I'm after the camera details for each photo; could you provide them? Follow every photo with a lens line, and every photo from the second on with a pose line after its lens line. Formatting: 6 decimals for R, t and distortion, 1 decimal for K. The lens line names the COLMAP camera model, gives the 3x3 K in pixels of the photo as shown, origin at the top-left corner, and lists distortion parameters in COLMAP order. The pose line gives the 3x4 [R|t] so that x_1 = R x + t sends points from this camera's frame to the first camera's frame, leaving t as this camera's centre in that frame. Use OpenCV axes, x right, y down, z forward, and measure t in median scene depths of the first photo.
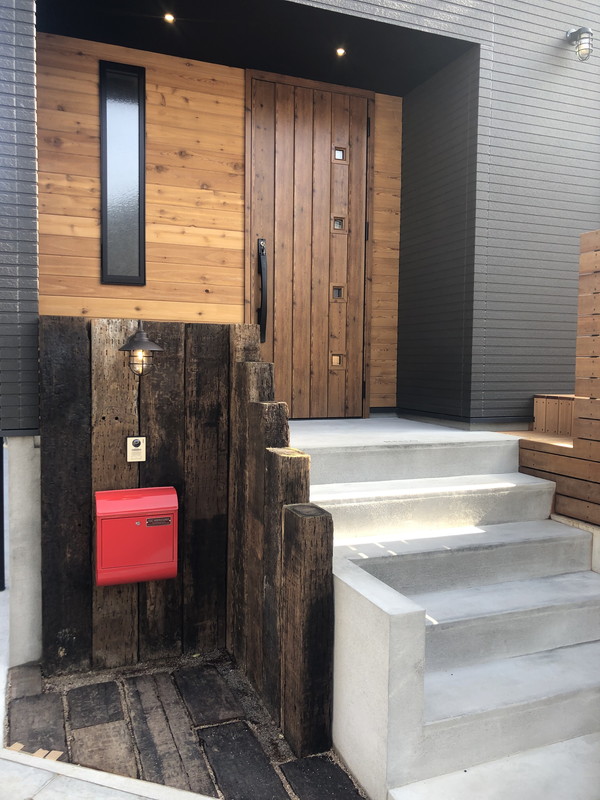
lens RADIAL K [[657.1, 0, 292.2], [0, 657.1, 397.0], [0, 0, 1]] dist [0.046365, -0.057694]
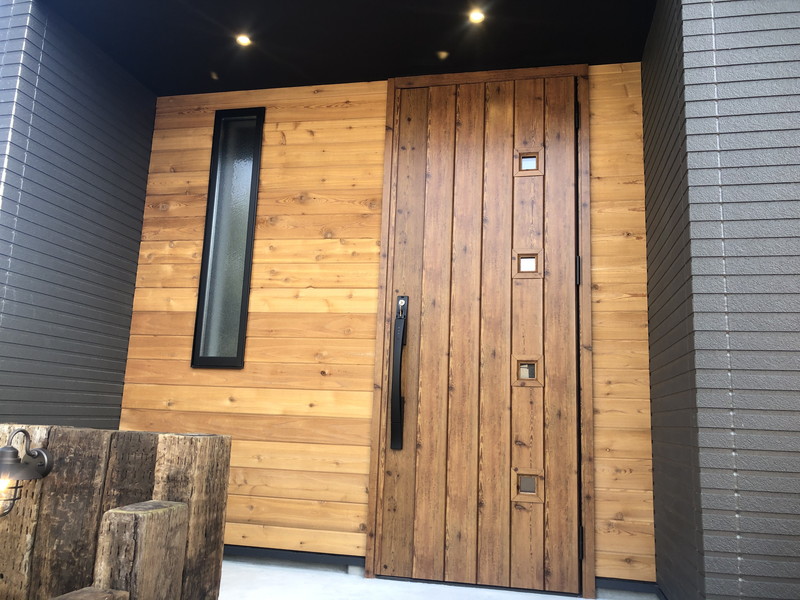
lens RADIAL K [[657.1, 0, 398.1], [0, 657.1, 305.5], [0, 0, 1]] dist [0.046365, -0.057694]
pose [[0.836250, -0.072324, -0.543558, 0.329225], [-0.060384, 0.973089, -0.222375, -0.079886], [0.545013, 0.218783, 0.809379, 0.456976]]
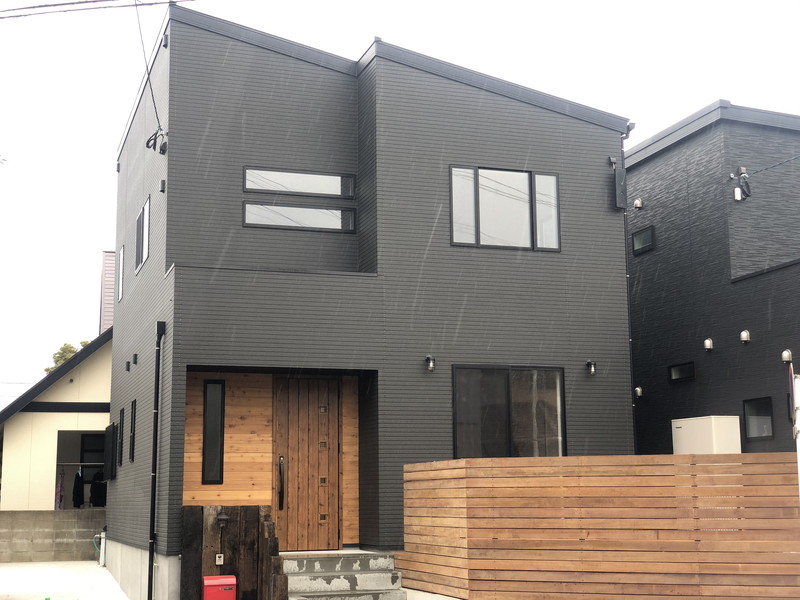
lens RADIAL K [[1198.9, 0, 401.9], [0, 1198.9, 291.8], [0, 0, 1]] dist [0.049082, 0.000000]
pose [[0.998536, -0.028792, -0.045791, 0.503549], [0.017894, 0.974728, -0.222677, 0.088446], [0.051045, 0.221532, 0.973816, -2.648811]]
